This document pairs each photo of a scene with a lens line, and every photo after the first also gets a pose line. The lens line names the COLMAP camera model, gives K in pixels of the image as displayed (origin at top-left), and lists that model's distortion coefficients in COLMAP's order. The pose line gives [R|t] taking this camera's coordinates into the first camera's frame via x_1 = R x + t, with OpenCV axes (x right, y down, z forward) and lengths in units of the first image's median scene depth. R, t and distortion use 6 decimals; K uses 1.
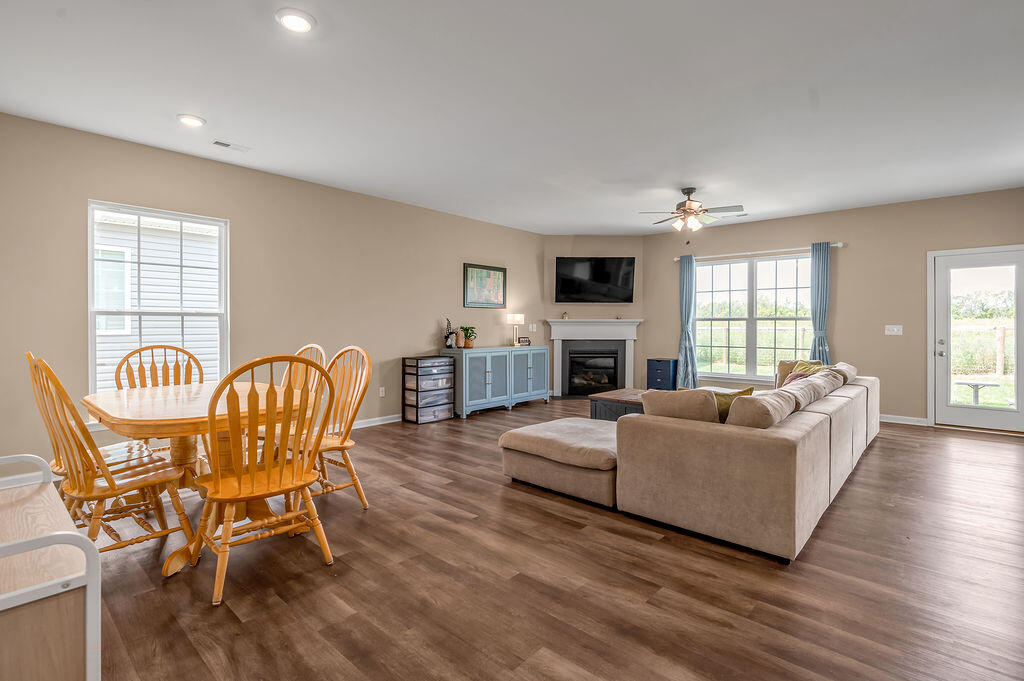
lens RADIAL K [[454.7, 0, 514.9], [0, 454.7, 335.9], [0, 0, 1]] dist [-0.001345, 0.000081]
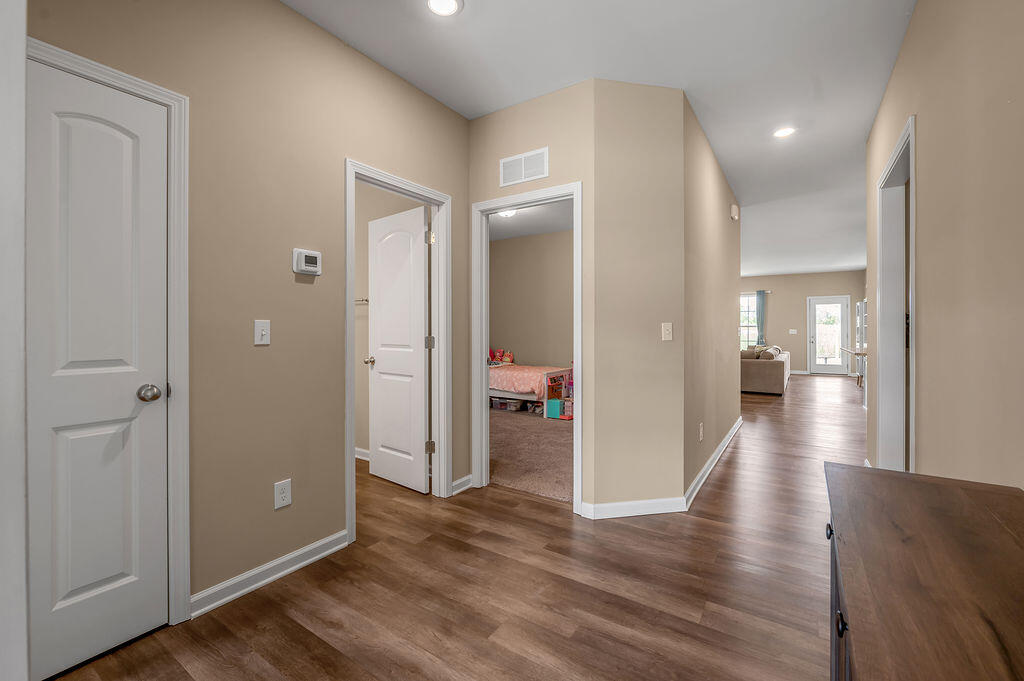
lens RADIAL K [[429.0, 0, 510.0], [0, 429.0, 335.2], [0, 0, 1]] dist [0.001212, 0.000024]
pose [[0.988928, -0.002187, 0.148379, -0.814141], [0.002617, 0.999993, -0.002709, 0.005651], [-0.148372, 0.003068, 0.988927, -0.835347]]
